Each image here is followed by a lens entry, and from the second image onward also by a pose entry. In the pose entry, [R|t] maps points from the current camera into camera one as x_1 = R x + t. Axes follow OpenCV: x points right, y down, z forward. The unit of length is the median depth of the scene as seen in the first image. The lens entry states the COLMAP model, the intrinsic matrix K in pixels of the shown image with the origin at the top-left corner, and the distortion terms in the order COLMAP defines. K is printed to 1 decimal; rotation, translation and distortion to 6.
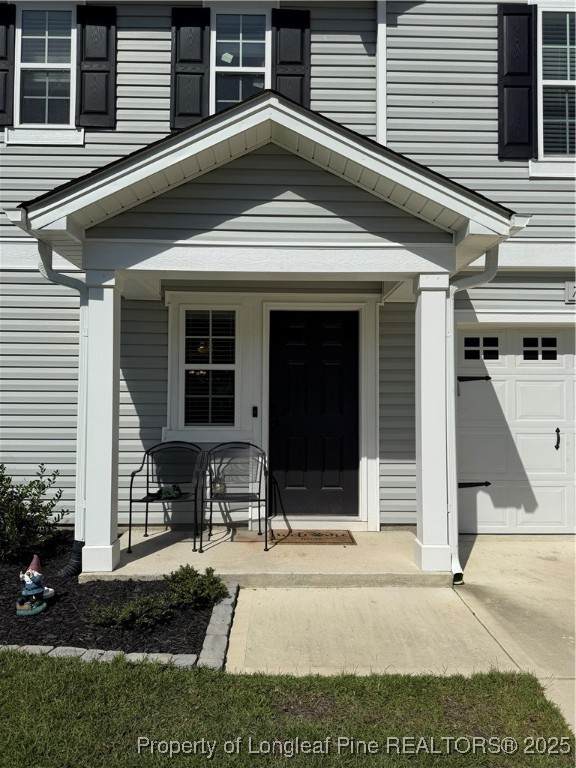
lens RADIAL K [[534.1, 0, 287.7], [0, 534.1, 385.2], [0, 0, 1]] dist [-0.008844, -0.012017]
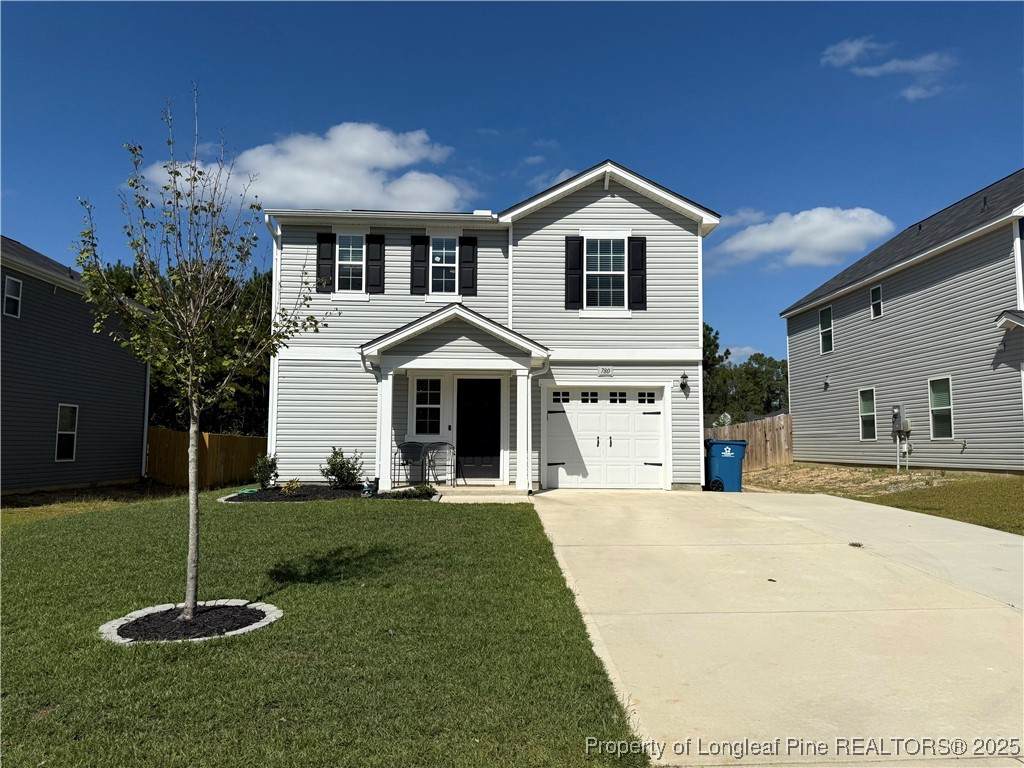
lens RADIAL K [[712.1, 0, 519.7], [0, 712.1, 382.8], [0, 0, 1]] dist [-0.008844, -0.012017]
pose [[0.999612, 0.002345, 0.027745, 0.135425], [-0.000845, 0.998544, -0.053938, 0.024178], [-0.027831, 0.053894, 0.998159, -1.805448]]
